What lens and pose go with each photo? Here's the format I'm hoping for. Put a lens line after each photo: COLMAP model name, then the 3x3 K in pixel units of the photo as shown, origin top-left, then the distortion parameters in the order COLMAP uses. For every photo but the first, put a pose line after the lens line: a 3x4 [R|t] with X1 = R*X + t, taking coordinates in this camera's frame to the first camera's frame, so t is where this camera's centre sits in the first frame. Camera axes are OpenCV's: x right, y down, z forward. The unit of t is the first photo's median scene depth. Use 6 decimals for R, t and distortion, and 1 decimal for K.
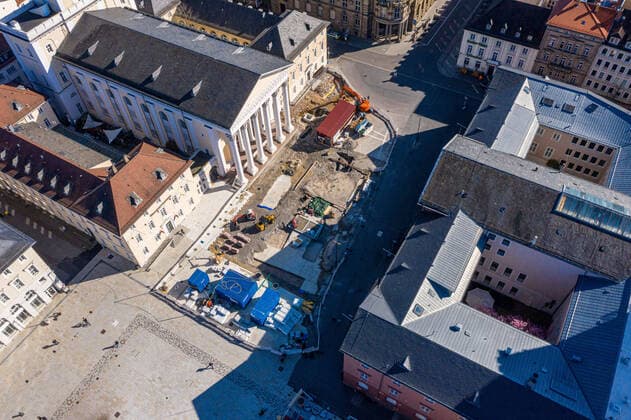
lens RADIAL K [[512.8, 0, 319.6], [0, 512.8, 209.7], [0, 0, 1]] dist [-0.007481, -0.005085]
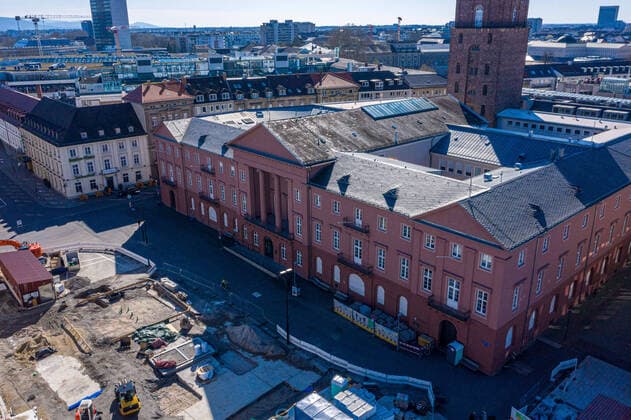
lens RADIAL K [[512.8, 0, 319.6], [0, 512.8, 209.7], [0, 0, 1]] dist [-0.007481, -0.005085]
pose [[0.316268, -0.306117, 0.897923, -0.363983], [0.753677, 0.655911, -0.041850, 0.055540], [-0.576147, 0.689980, 0.438158, 0.522137]]
